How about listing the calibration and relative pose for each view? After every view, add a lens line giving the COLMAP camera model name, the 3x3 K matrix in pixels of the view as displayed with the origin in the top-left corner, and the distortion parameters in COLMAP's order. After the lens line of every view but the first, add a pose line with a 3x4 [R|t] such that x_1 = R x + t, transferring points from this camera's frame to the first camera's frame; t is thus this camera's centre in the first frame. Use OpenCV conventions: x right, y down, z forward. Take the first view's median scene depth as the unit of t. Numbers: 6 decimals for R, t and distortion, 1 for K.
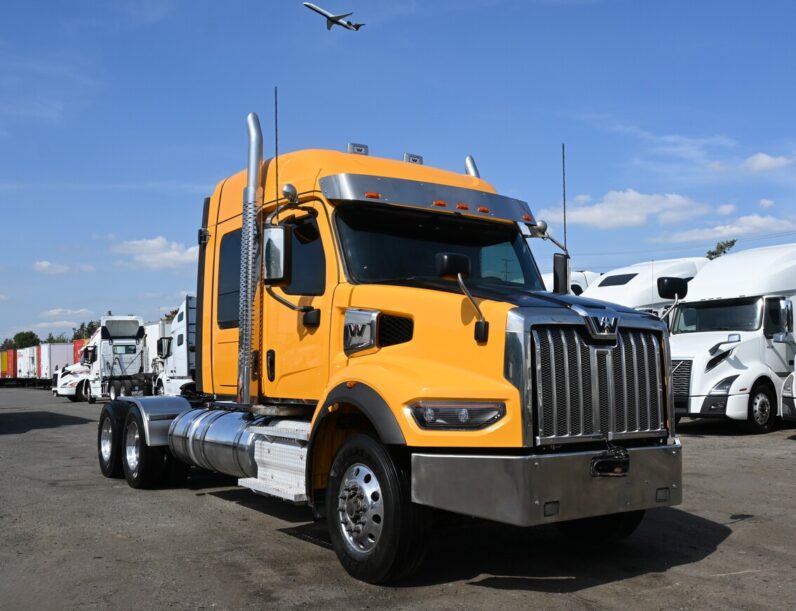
lens RADIAL K [[844.7, 0, 398.0], [0, 844.7, 305.5], [0, 0, 1]] dist [0.007740, -0.003948]
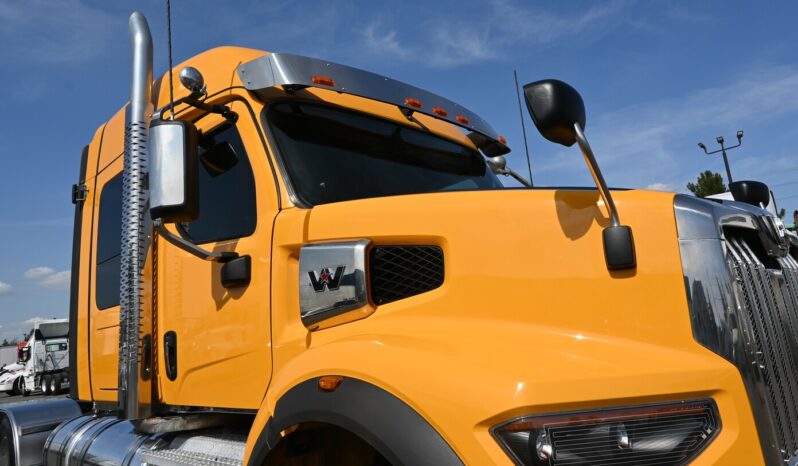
lens RADIAL K [[545.5, 0, 399.0], [0, 545.5, 233.0], [0, 0, 1]] dist [-0.007933, 0.001377]
pose [[0.973725, -0.044866, 0.223263, -0.065538], [0.070320, 0.991726, -0.107398, 0.033450], [-0.216597, 0.120276, 0.968824, 0.521530]]
